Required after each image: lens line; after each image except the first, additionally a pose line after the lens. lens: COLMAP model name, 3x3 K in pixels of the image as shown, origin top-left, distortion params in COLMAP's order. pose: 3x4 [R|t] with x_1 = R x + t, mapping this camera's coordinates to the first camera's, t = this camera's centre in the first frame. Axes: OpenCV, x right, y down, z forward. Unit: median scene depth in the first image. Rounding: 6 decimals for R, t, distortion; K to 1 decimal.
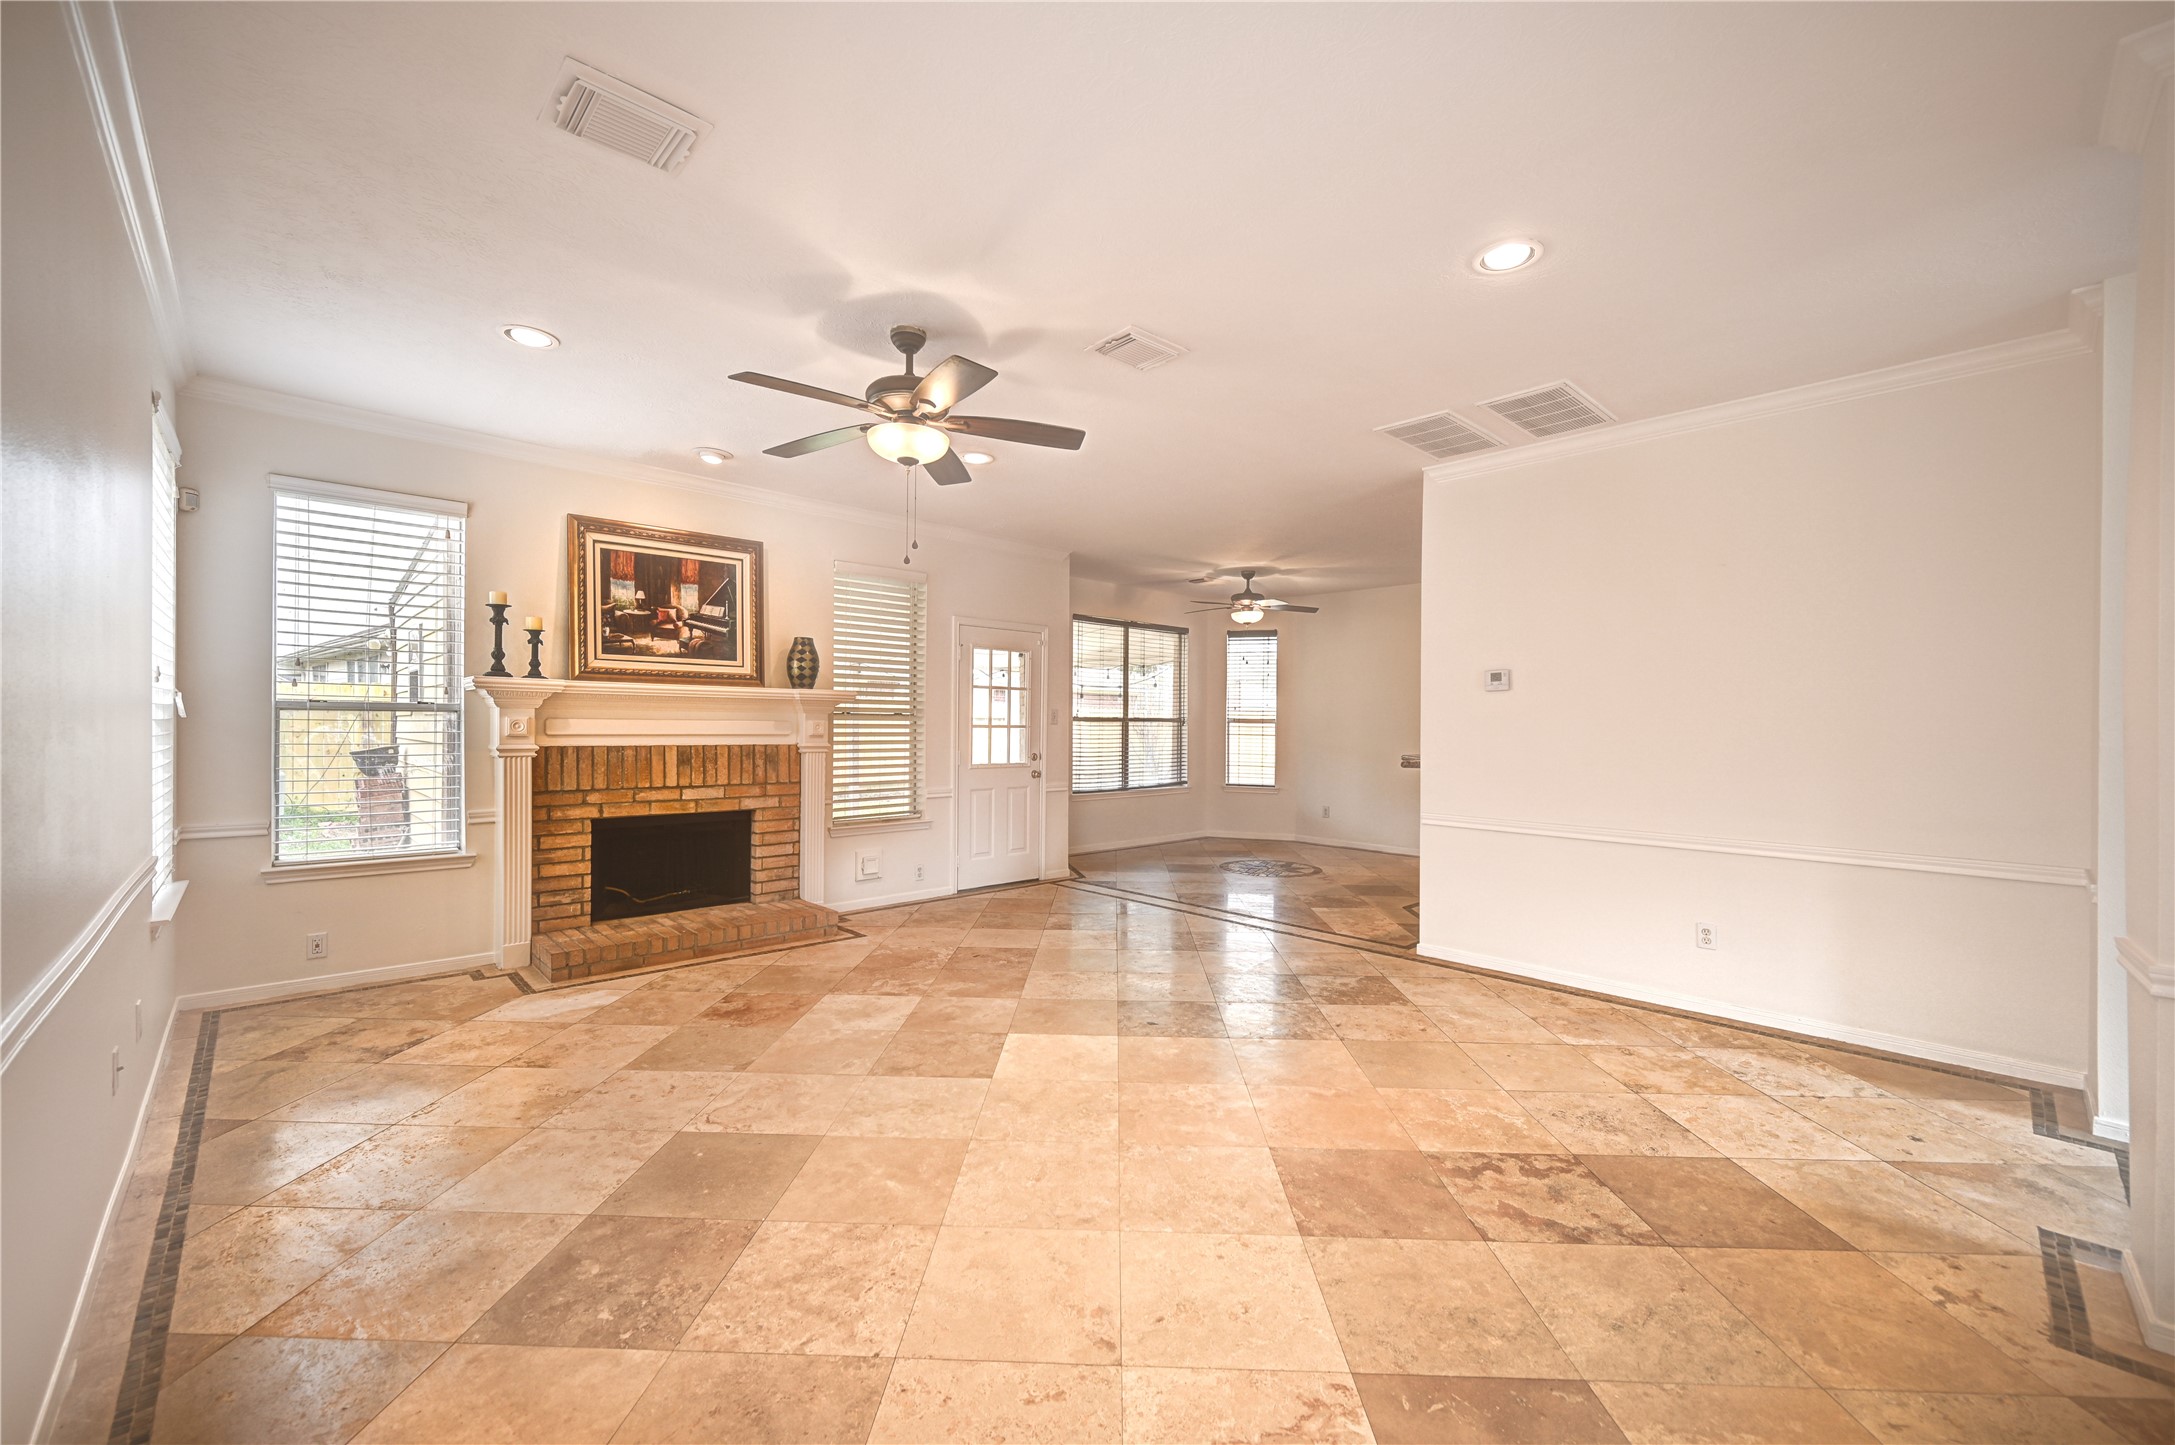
lens RADIAL K [[866.8, 0, 1103.1], [0, 866.8, 727.0], [0, 0, 1]] dist [-0.002730, 0.000543]
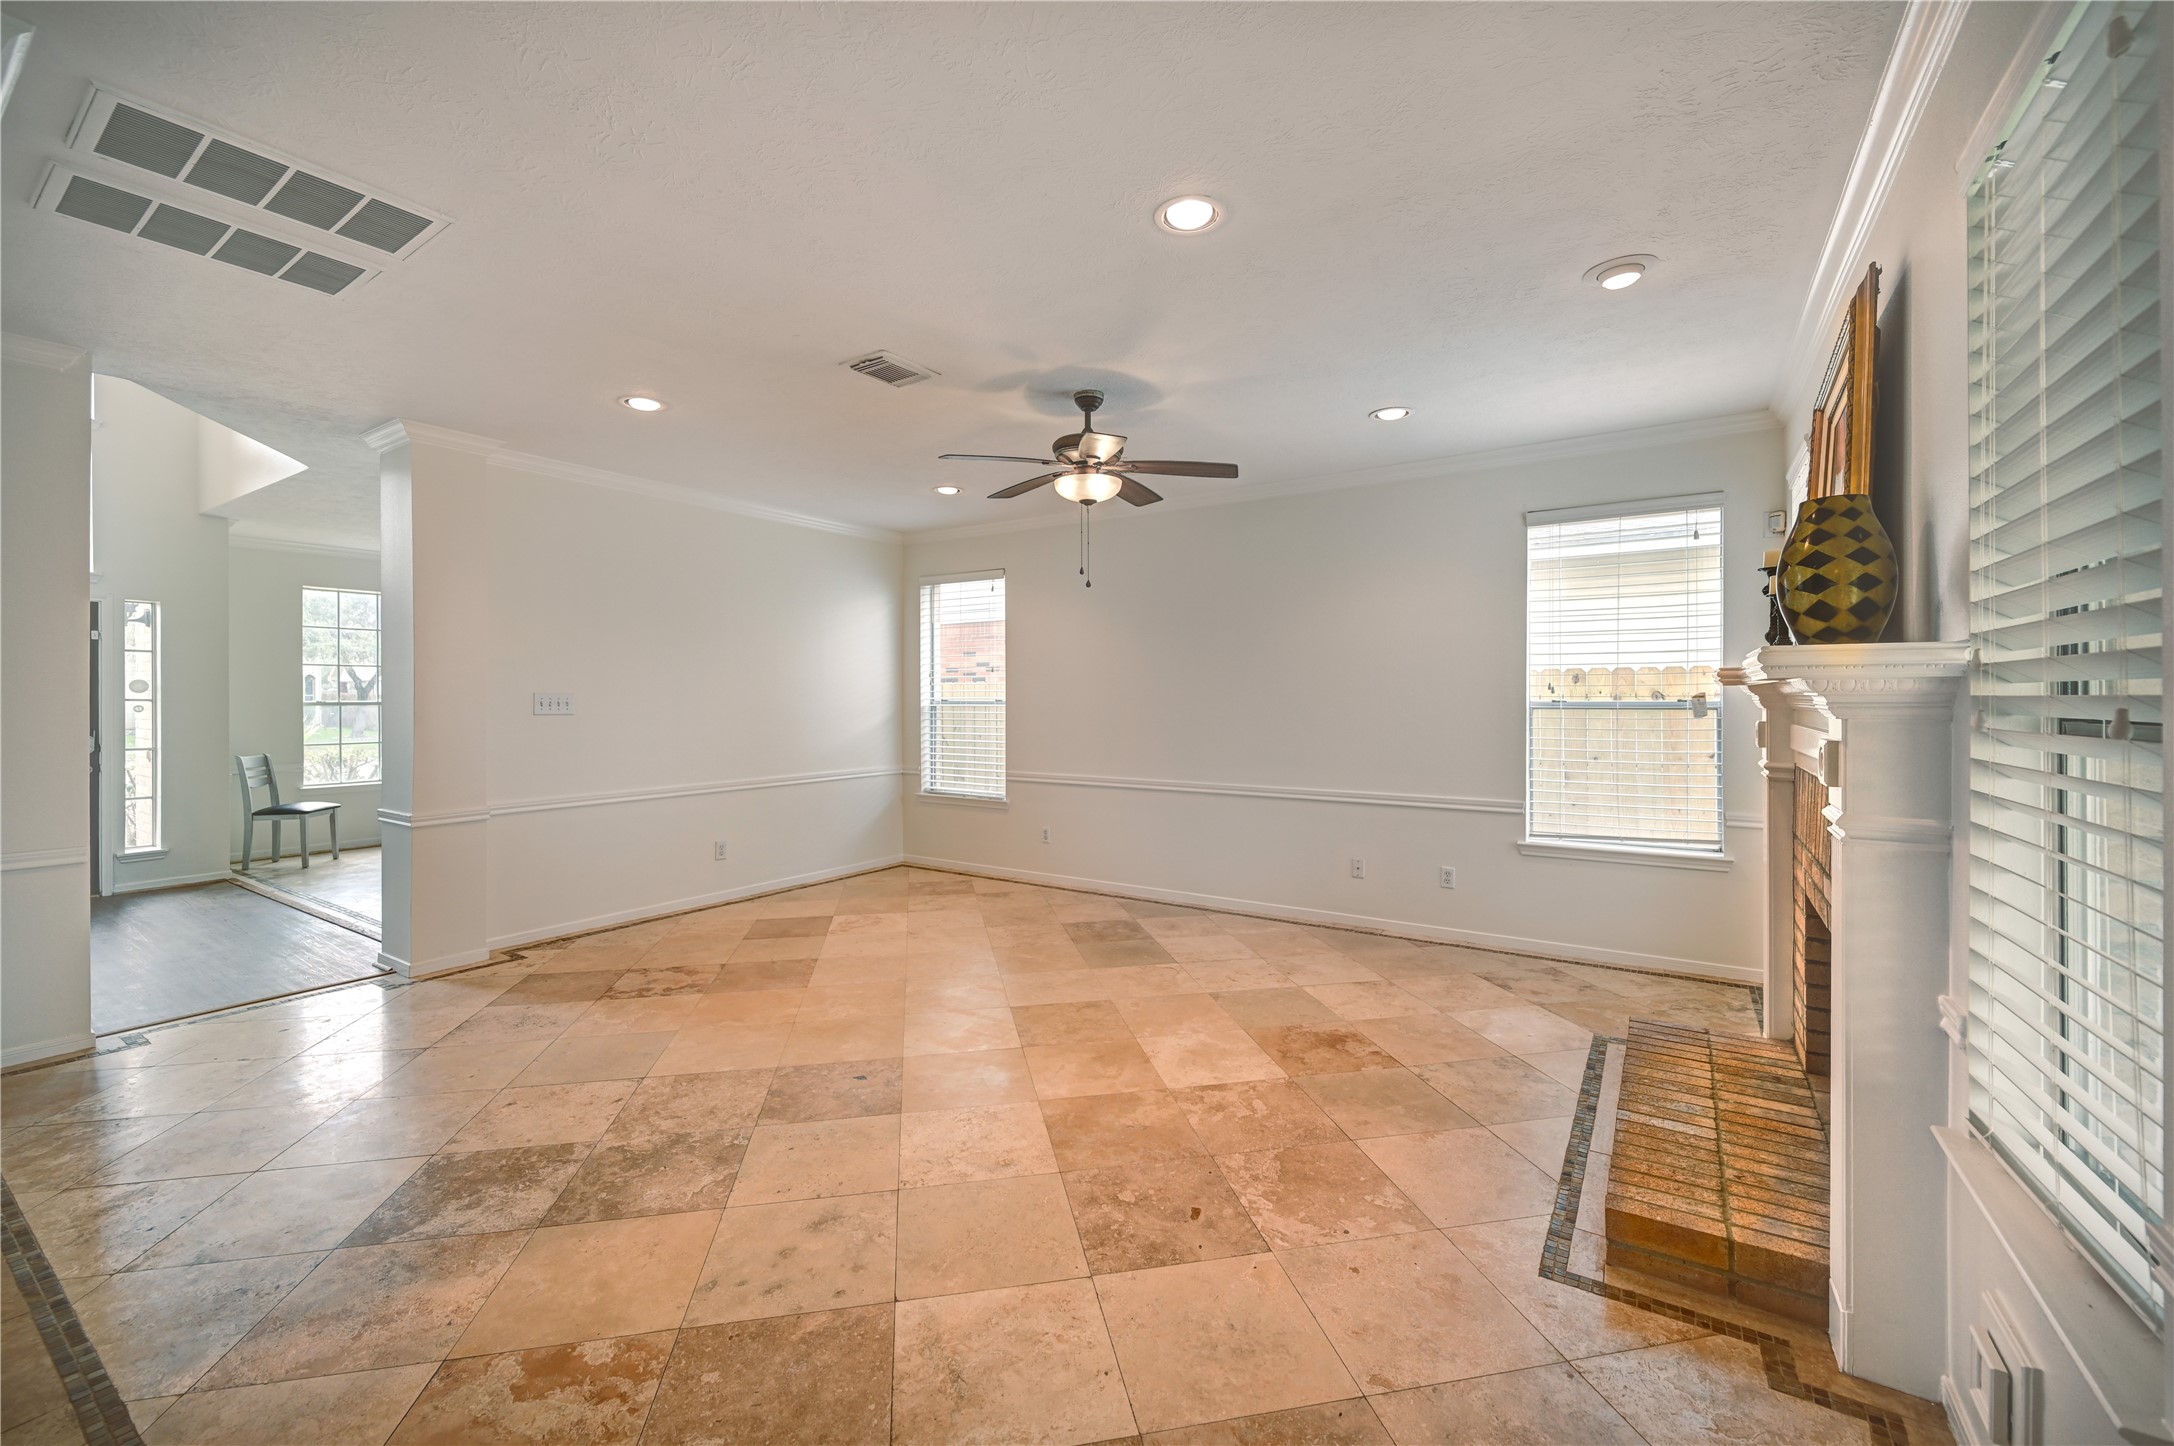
lens RADIAL K [[866.4, 0, 1107.1], [0, 866.4, 699.7], [0, 0, 1]] dist [-0.002730, 0.000543]
pose [[-0.973529, -0.007575, -0.228439, 0.021254], [-0.008740, 0.999953, 0.004088, -0.036368], [0.228397, 0.005977, -0.973550, 2.178158]]
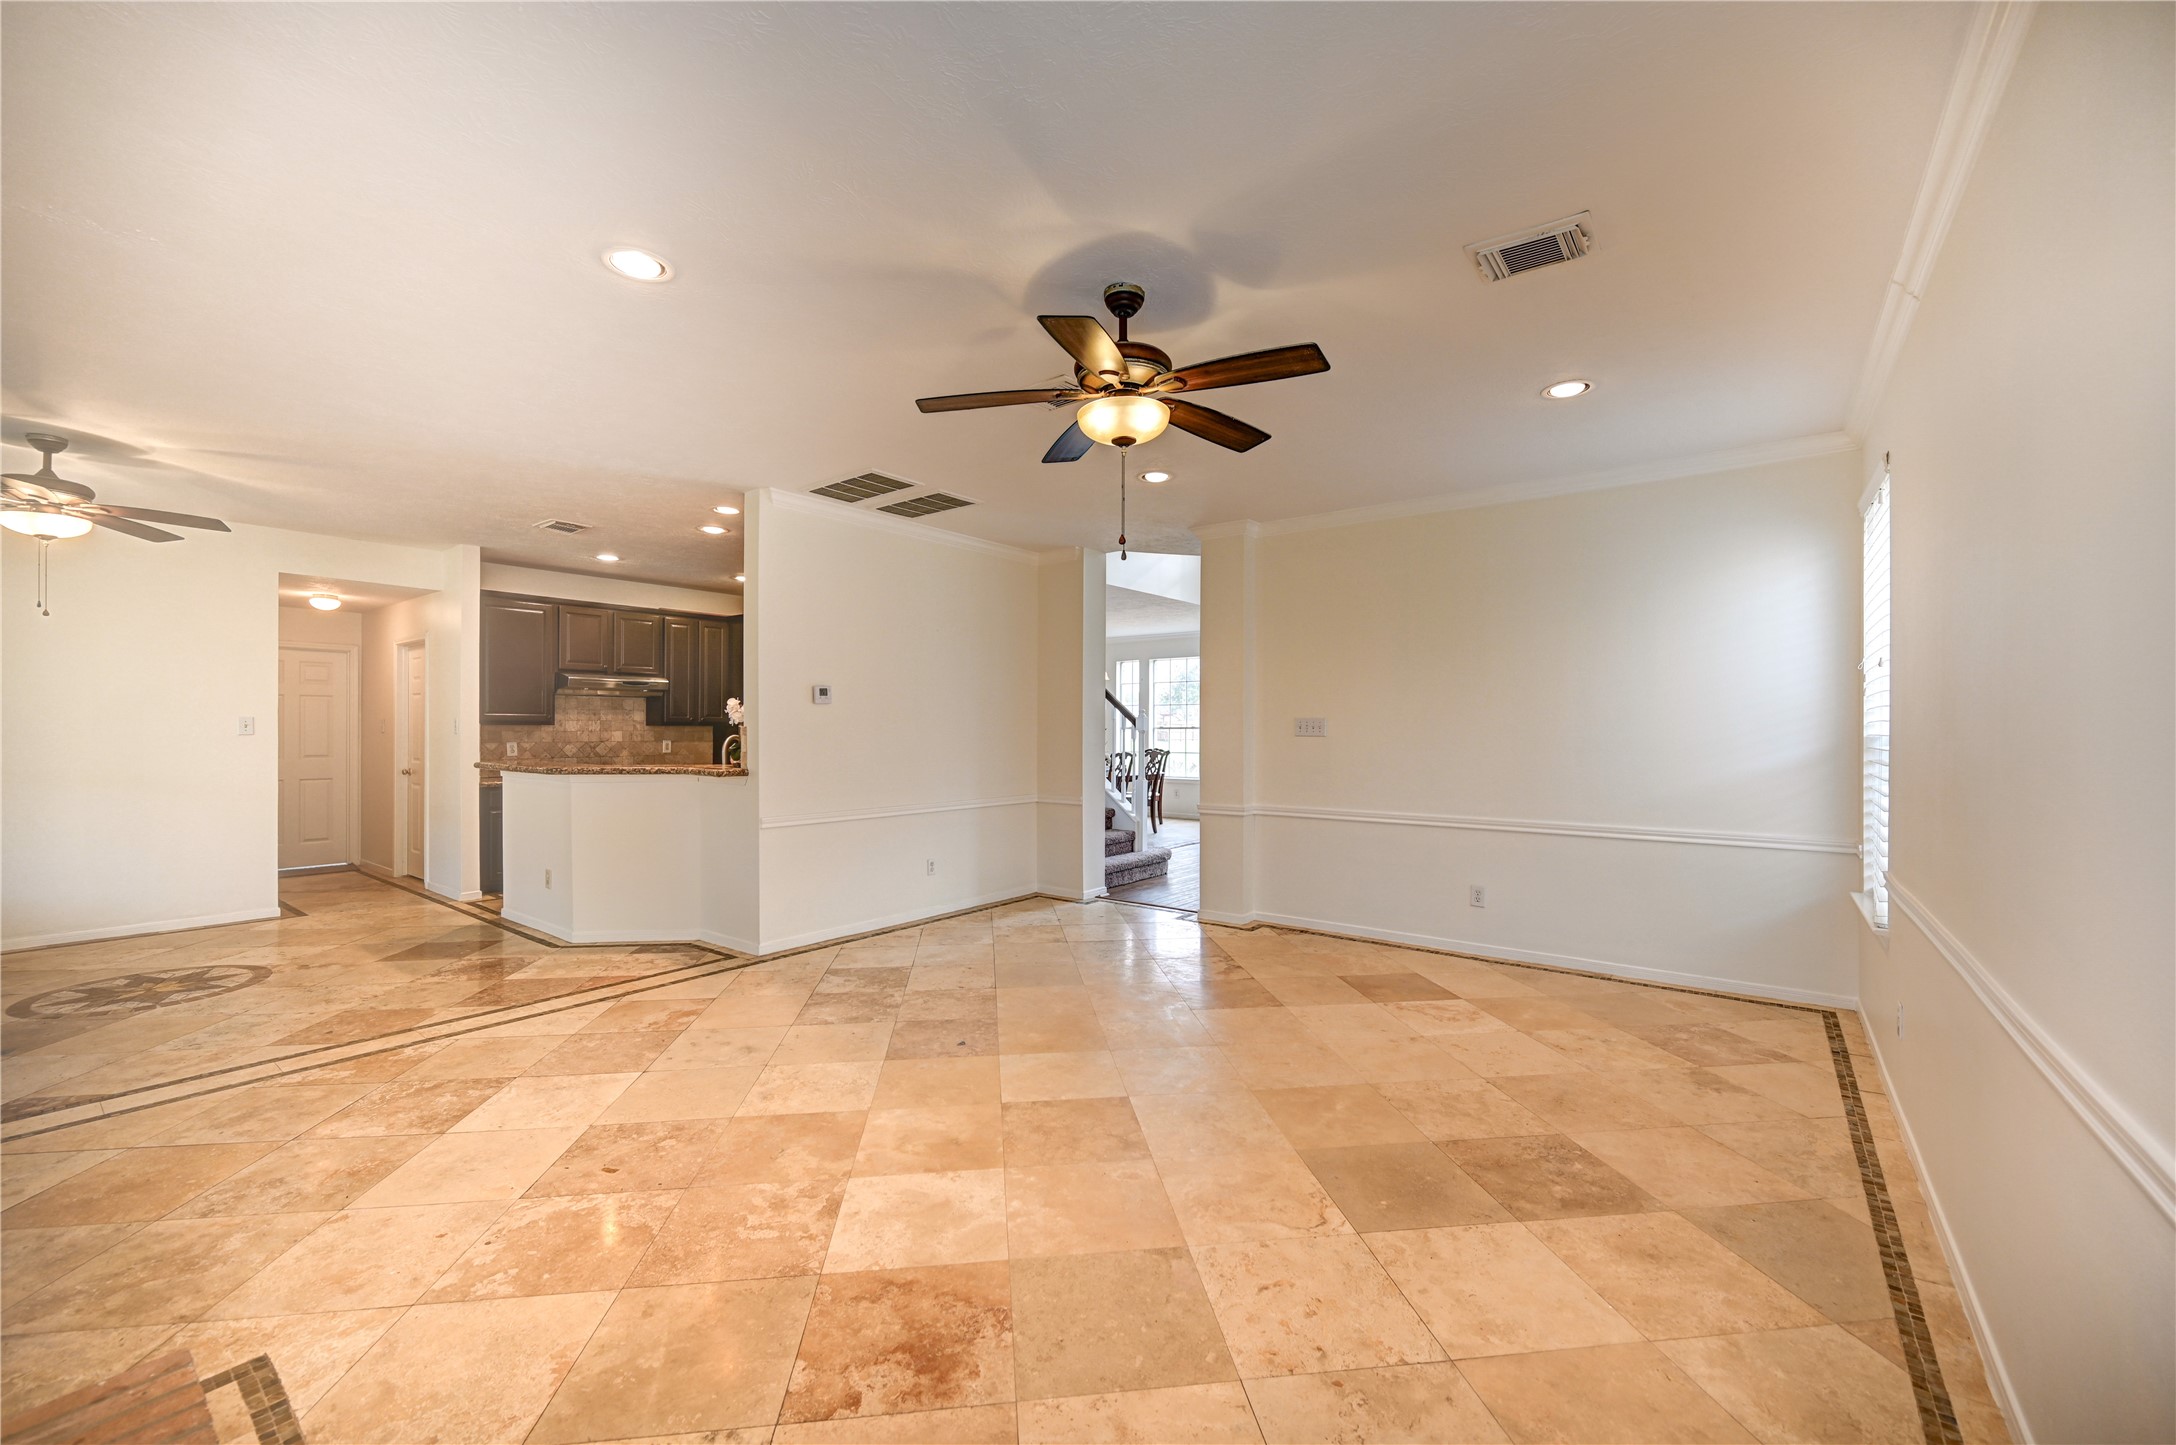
lens RADIAL K [[867.2, 0, 1076.9], [0, 867.2, 727.8], [0, 0, 1]] dist [-0.002730, 0.000543]
pose [[-0.140372, -0.009455, 0.990054, -1.083404], [-0.000054, 0.999954, 0.009542, -0.029234], [-0.990099, 0.001286, -0.140366, 1.172758]]
